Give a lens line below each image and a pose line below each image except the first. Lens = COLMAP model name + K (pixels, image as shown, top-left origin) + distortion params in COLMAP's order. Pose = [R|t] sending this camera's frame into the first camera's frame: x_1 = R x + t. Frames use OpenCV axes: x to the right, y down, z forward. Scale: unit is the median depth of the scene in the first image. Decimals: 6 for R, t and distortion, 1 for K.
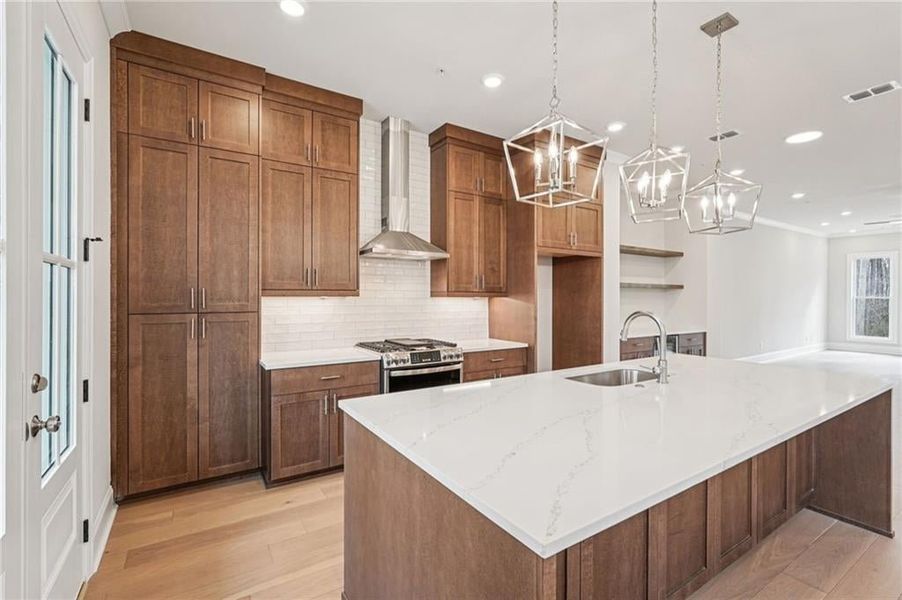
lens RADIAL K [[405.4, 0, 451.0], [0, 405.4, 295.2], [0, 0, 1]] dist [-0.009239, 0.005519]
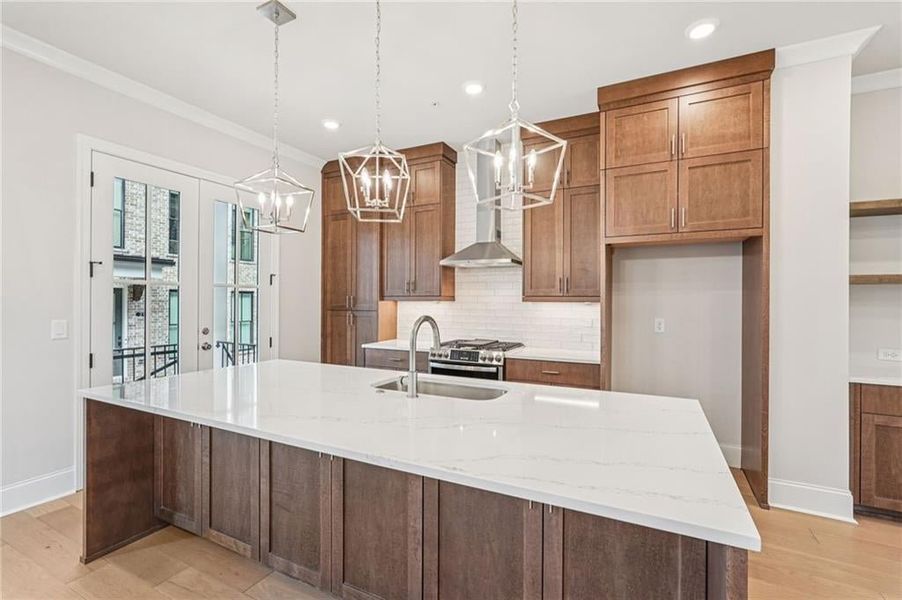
lens RADIAL K [[405.4, 0, 449.9], [0, 405.4, 300.1], [0, 0, 1]] dist [-0.009239, 0.005519]
pose [[0.504457, -0.003484, -0.863430, 0.836740], [-0.002036, 0.999984, -0.005224, 0.006676], [0.863435, 0.004393, 0.504441, 0.387840]]
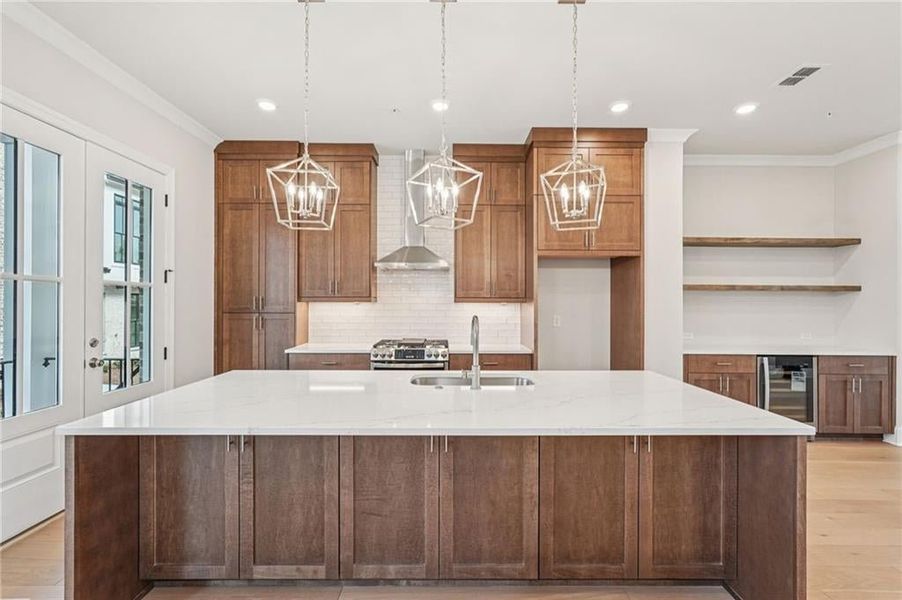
lens RADIAL K [[405.4, 0, 450.1], [0, 405.4, 300.5], [0, 0, 1]] dist [-0.009239, 0.005519]
pose [[0.842582, -0.004144, -0.538552, 0.632377], [0.001899, 0.999987, -0.004724, 0.004564], [0.538565, 0.002958, 0.842579, 0.079591]]
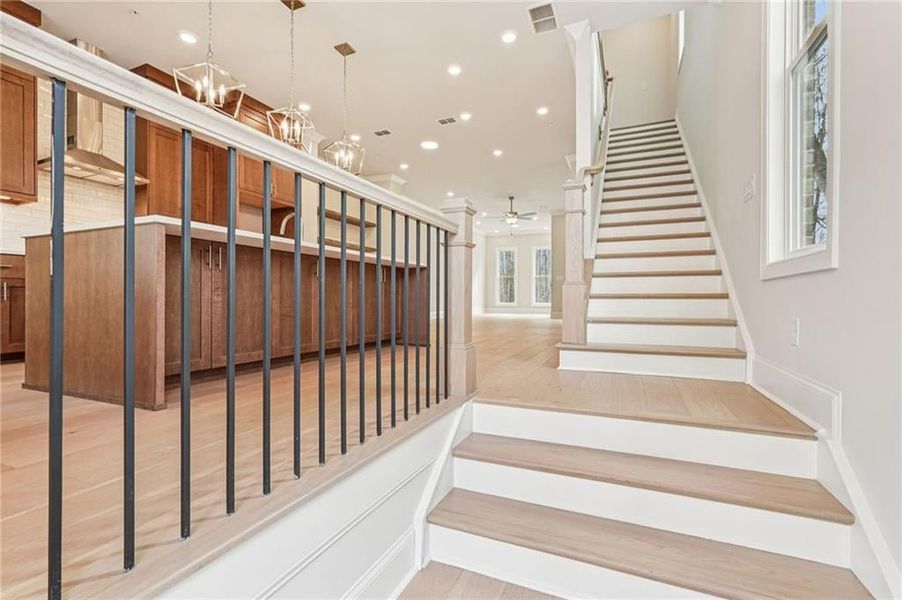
lens RADIAL K [[405.4, 0, 451.8], [0, 405.4, 298.5], [0, 0, 1]] dist [-0.009239, 0.005519]
pose [[0.832524, -0.000637, 0.553988, 0.079176], [-0.000232, 0.999999, 0.001499, 0.241574], [-0.553989, -0.001377, 0.832523, -0.431545]]
